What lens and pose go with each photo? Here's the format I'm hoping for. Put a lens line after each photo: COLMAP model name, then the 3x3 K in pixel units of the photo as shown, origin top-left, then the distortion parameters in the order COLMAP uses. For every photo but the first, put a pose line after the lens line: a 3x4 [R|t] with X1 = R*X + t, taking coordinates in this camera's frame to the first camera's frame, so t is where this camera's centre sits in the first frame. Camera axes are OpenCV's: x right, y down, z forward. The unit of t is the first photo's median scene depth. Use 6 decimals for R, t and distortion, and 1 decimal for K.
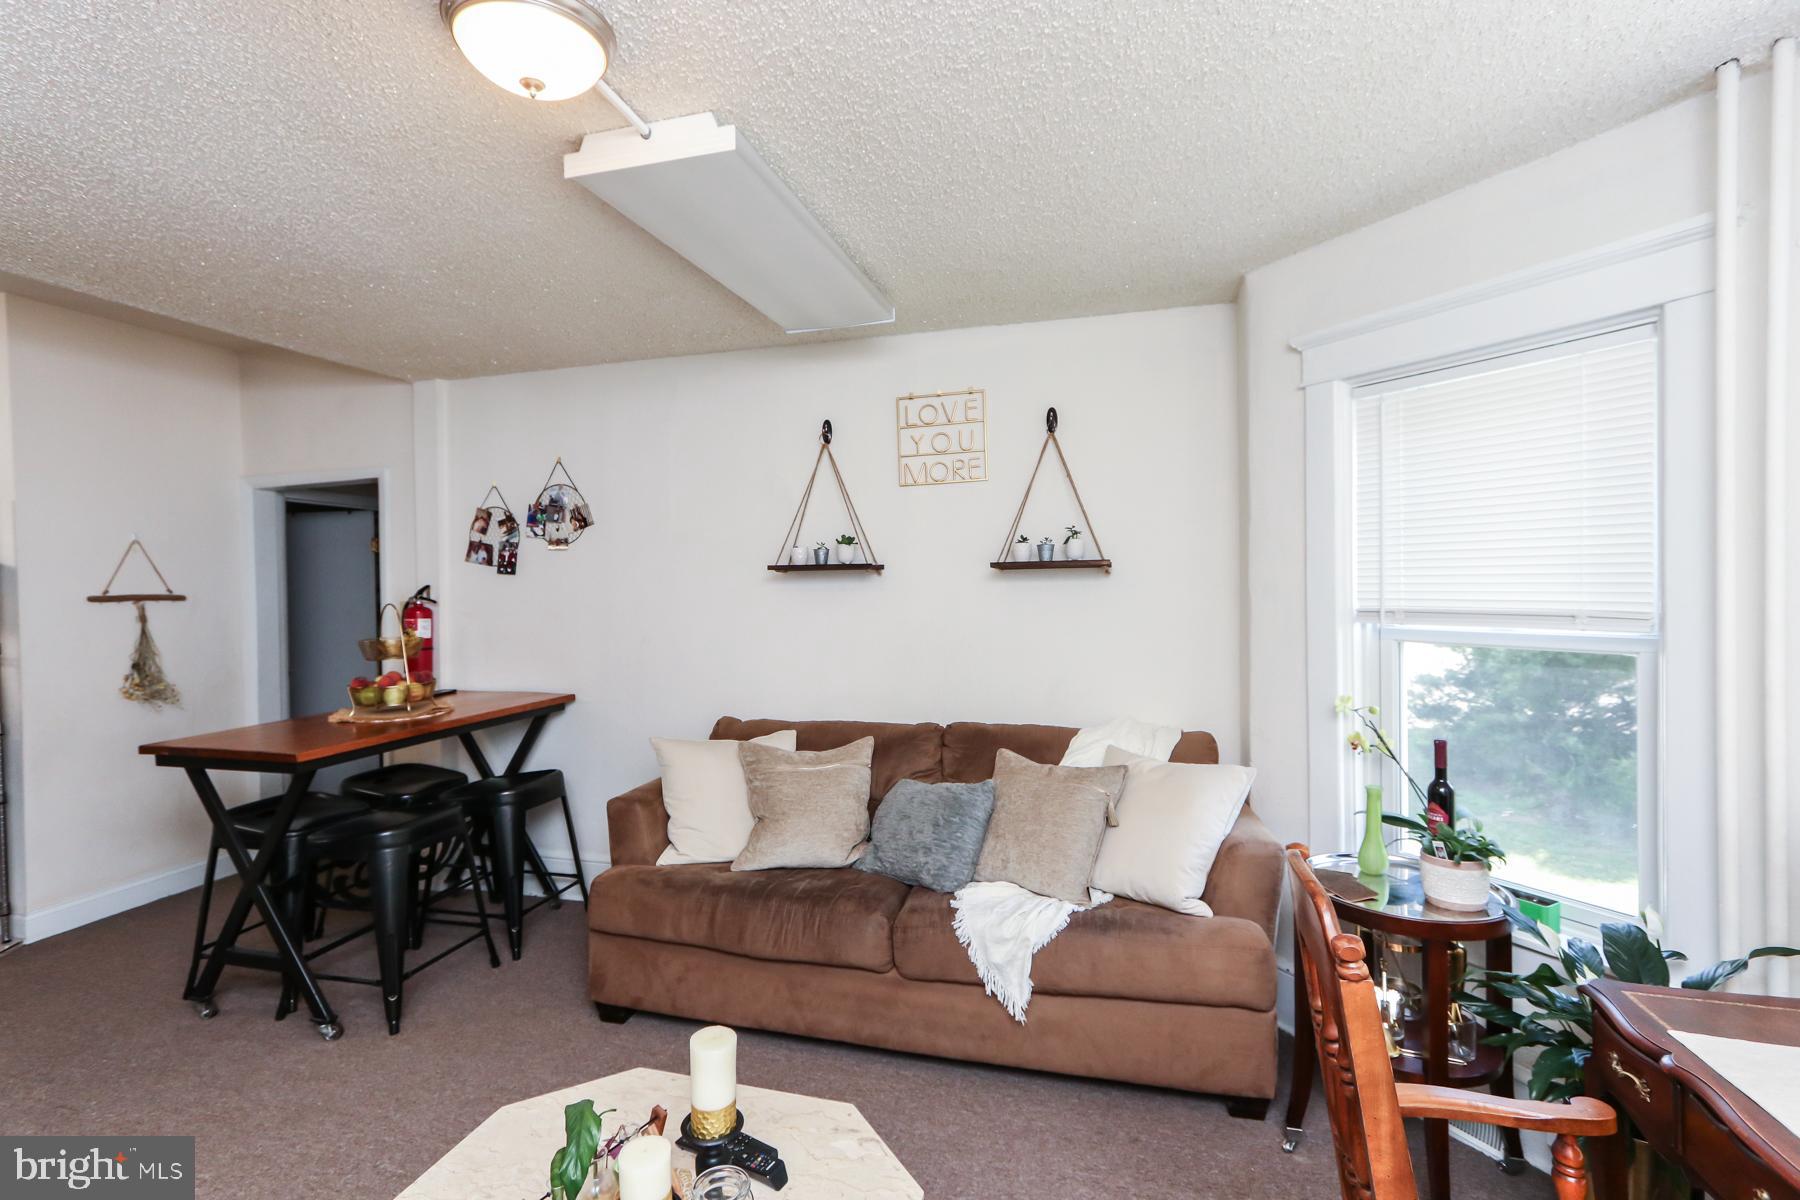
lens RADIAL K [[824.4, 0, 890.3], [0, 824.4, 594.3], [0, 0, 1]] dist [-0.001490, 0.005758]
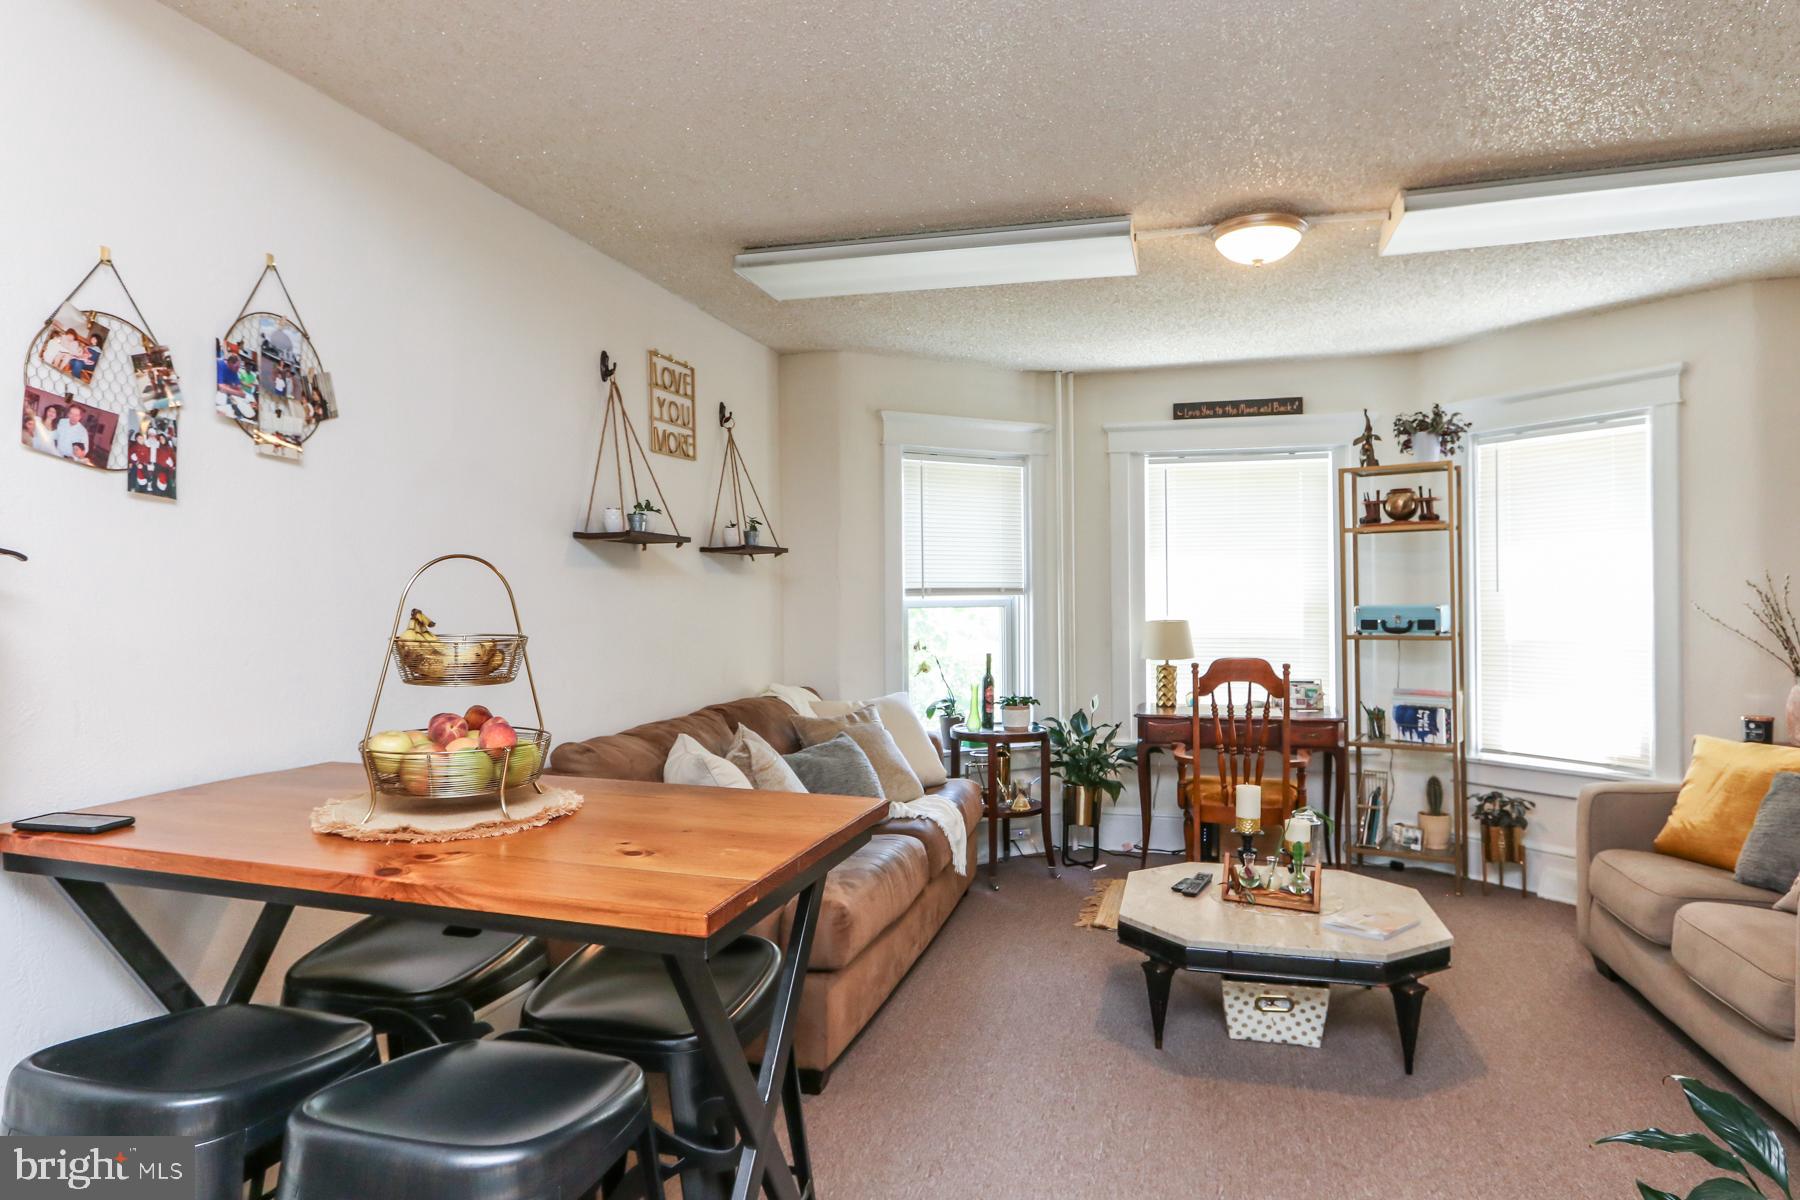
lens RADIAL K [[1076.7, 0, 886.1], [0, 1076.7, 597.5], [0, 0, 1]] dist [-0.001832, 0.000068]
pose [[0.008985, 0.009986, 0.999910, -1.135723], [0.016910, 0.999806, -0.010137, 0.041327], [-0.999817, 0.017000, 0.008815, 0.749667]]
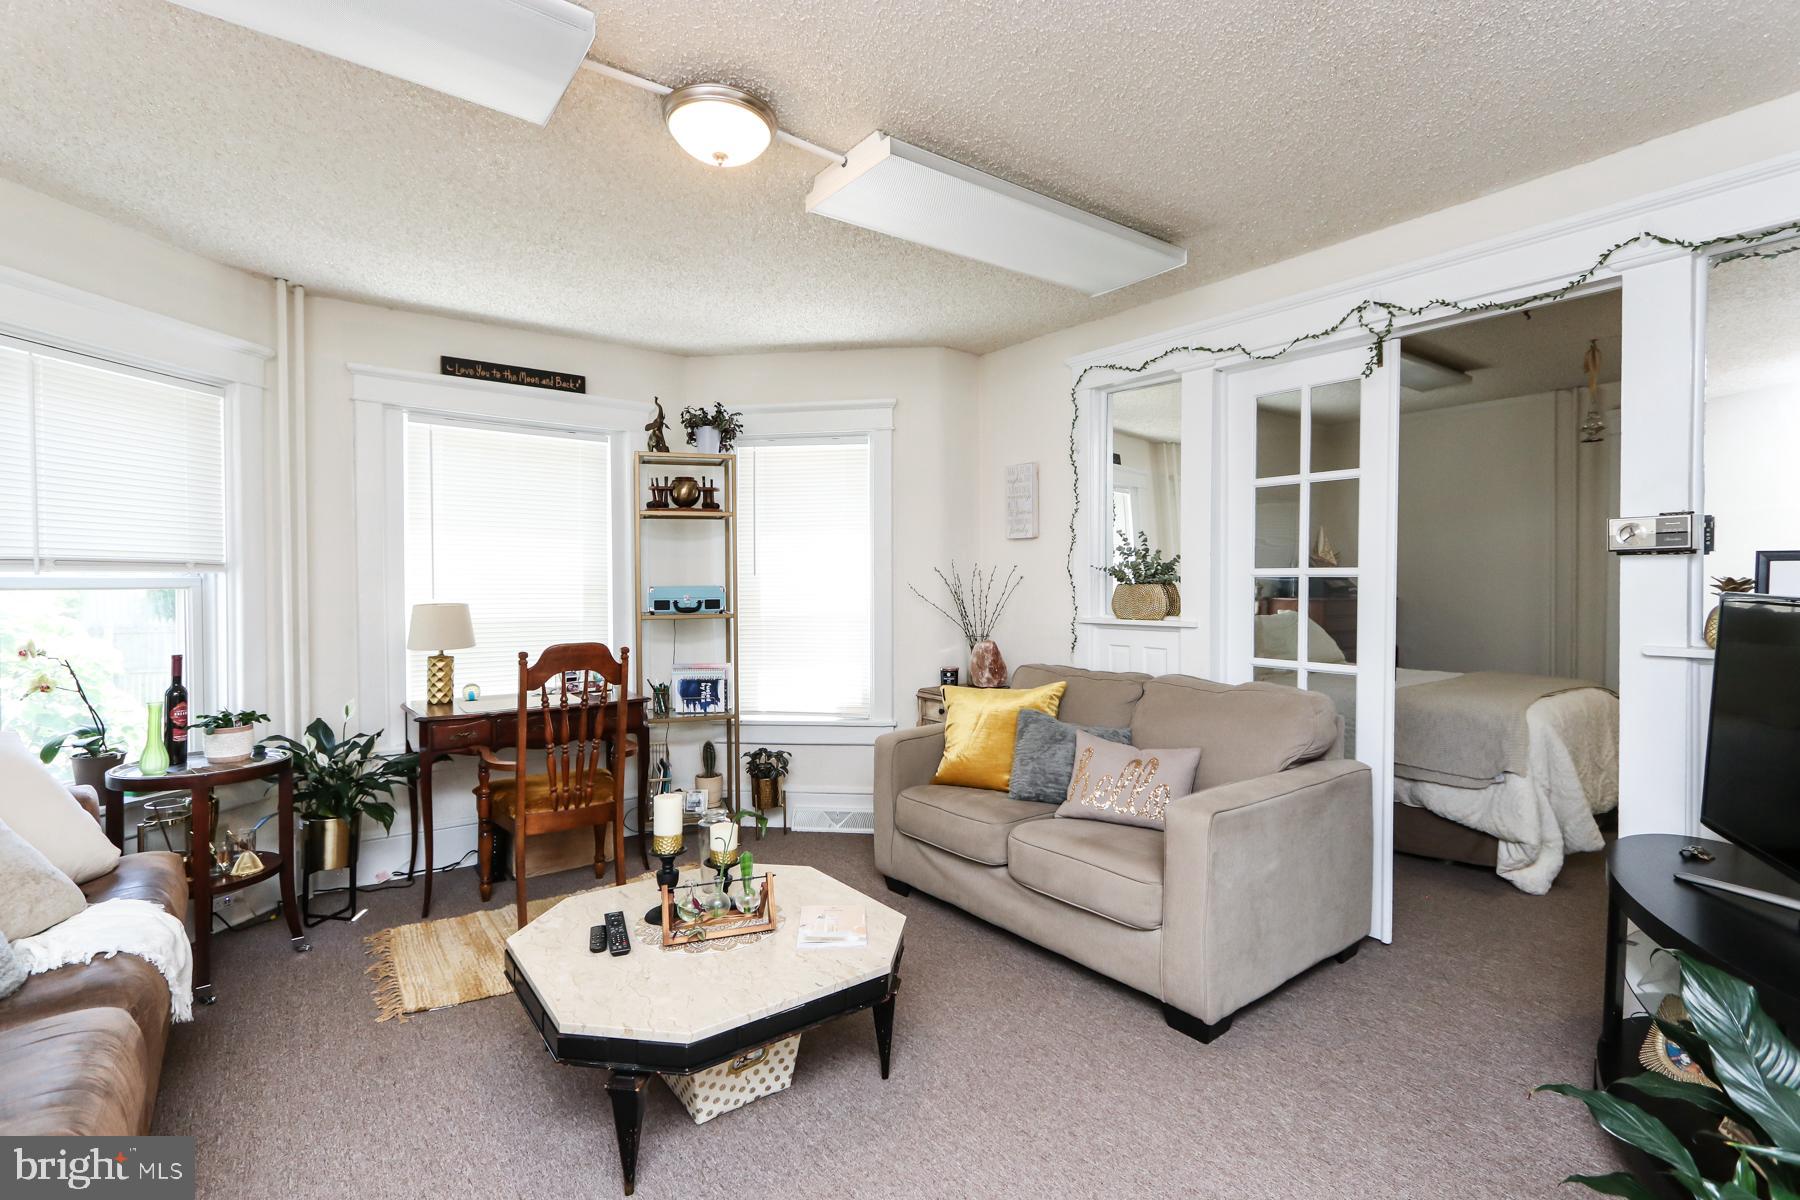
lens RADIAL K [[825.7, 0, 891.0], [0, 825.7, 596.1], [0, 0, 1]] dist [-0.001227, 0.005887]
pose [[-0.787837, 0.003234, 0.615875, -0.645974], [0.016464, 0.999739, 0.015811, 0.048852], [-0.615664, 0.022596, -0.787685, 0.825178]]
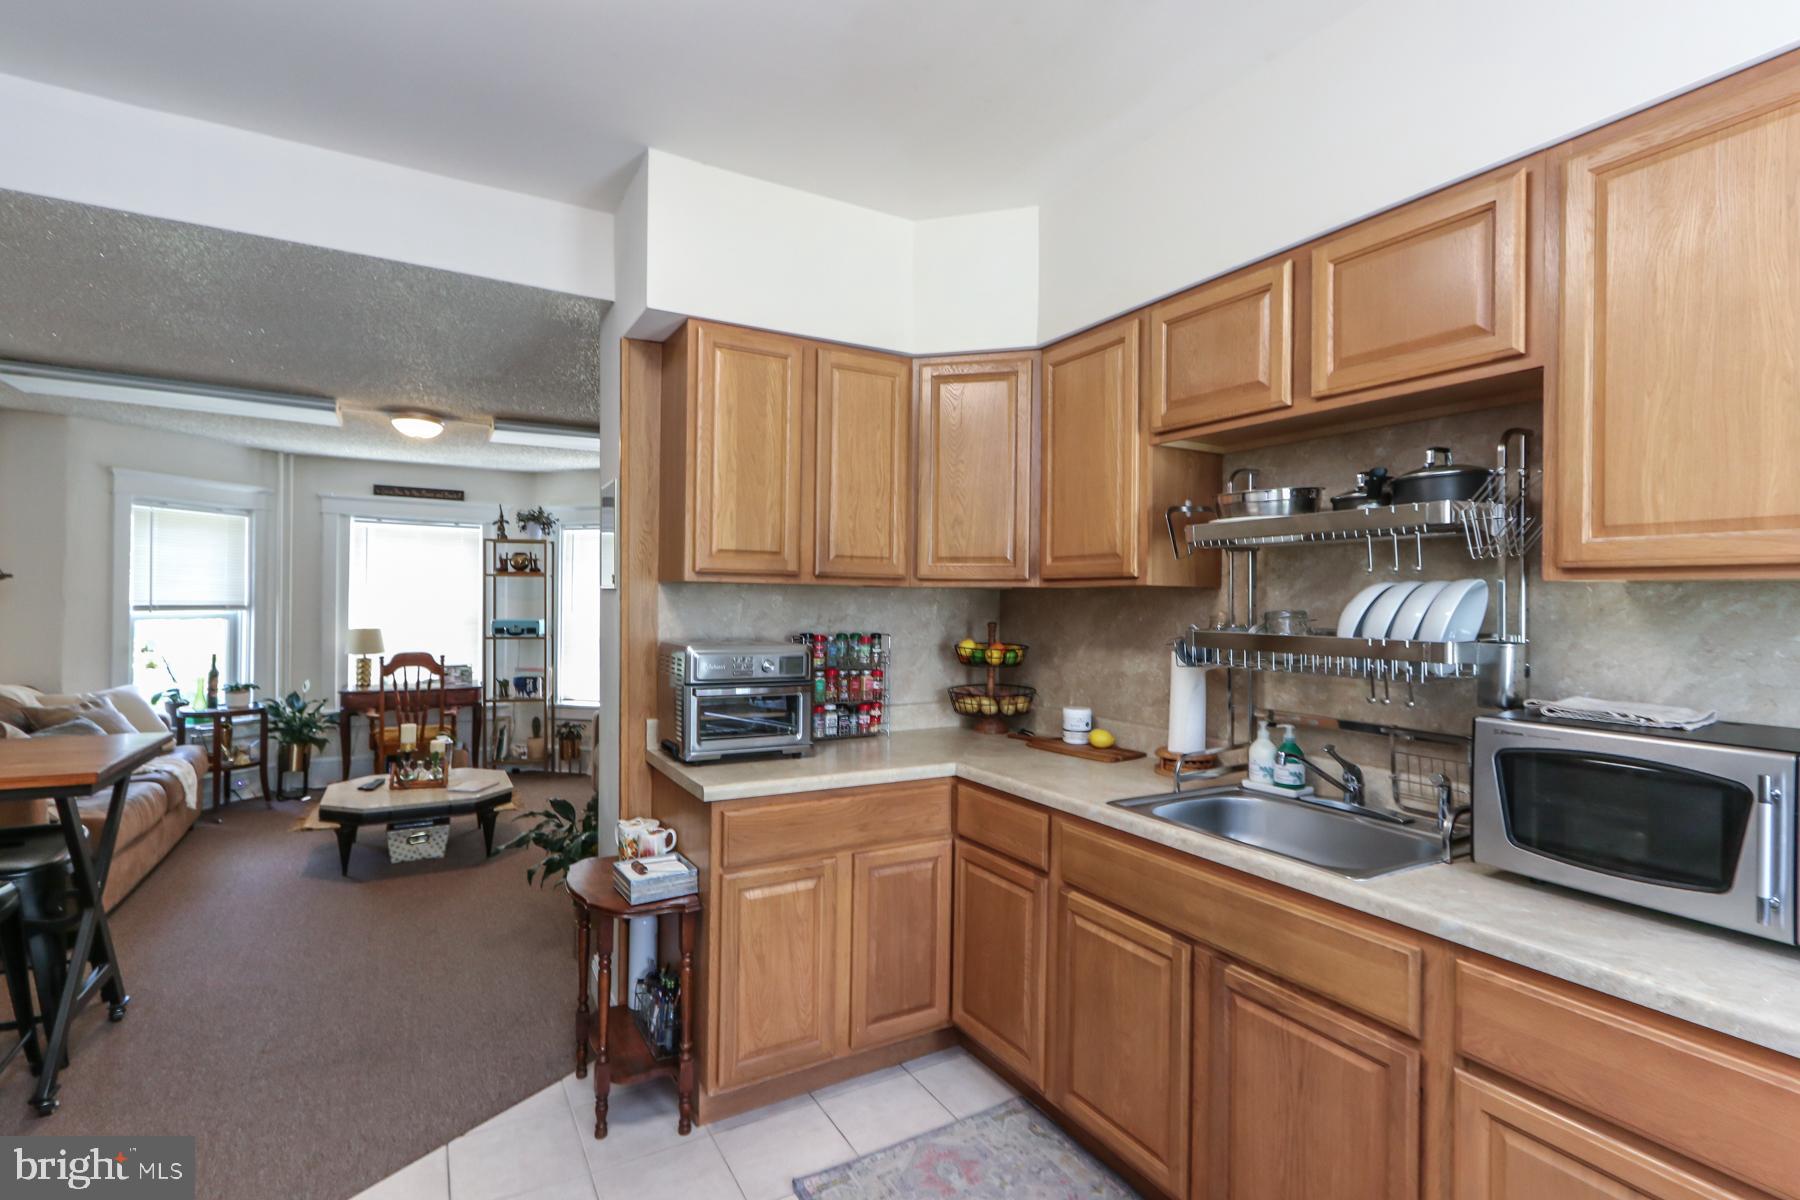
lens RADIAL K [[841.9, 0, 900.0], [0, 841.9, 600.0], [0, 0, 1]] dist [-0.003035, -0.000160]
pose [[-0.712808, 0.005327, 0.701339, -1.699615], [0.003411, 0.999986, -0.004128, 0.014375], [-0.701351, -0.000550, -0.712816, 0.848205]]
